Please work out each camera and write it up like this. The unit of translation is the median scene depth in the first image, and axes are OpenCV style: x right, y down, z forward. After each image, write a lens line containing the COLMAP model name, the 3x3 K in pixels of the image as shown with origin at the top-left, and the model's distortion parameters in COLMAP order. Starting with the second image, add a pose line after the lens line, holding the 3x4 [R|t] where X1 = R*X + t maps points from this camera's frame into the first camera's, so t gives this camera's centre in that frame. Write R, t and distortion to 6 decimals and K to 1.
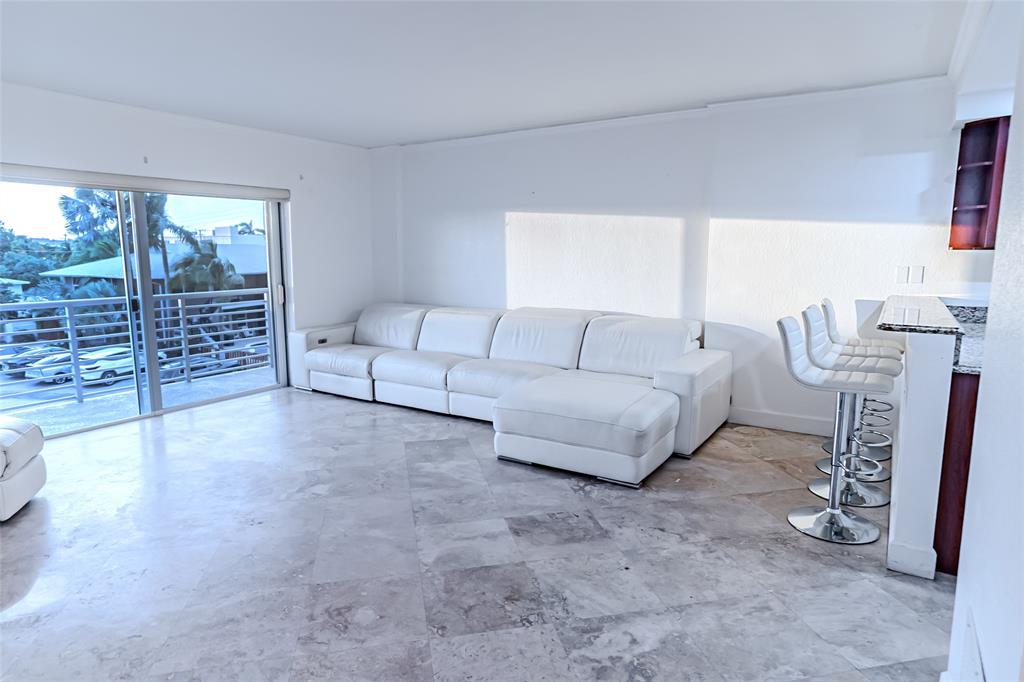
lens RADIAL K [[599.3, 0, 507.9], [0, 599.3, 339.4], [0, 0, 1]] dist [-0.008644, 0.000654]
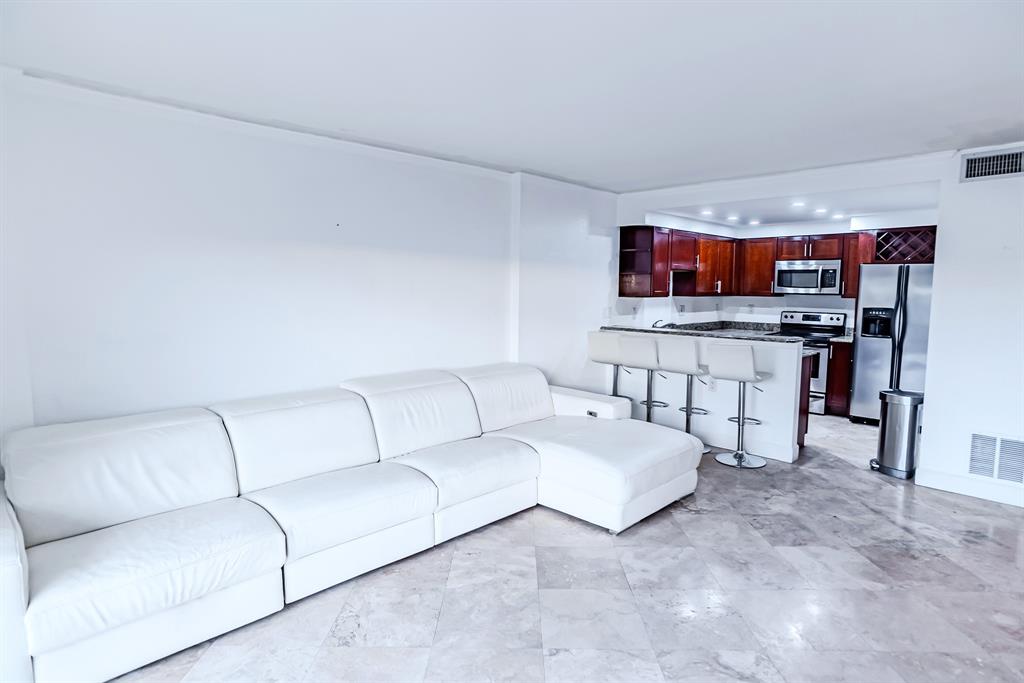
lens RADIAL K [[558.4, 0, 513.7], [0, 558.4, 339.2], [0, 0, 1]] dist [-0.035770, 0.025511]
pose [[0.209926, -0.084688, 0.974043, -1.088336], [0.140062, 0.988571, 0.055765, -0.205924], [-0.967633, 0.124720, 0.219388, 1.222285]]
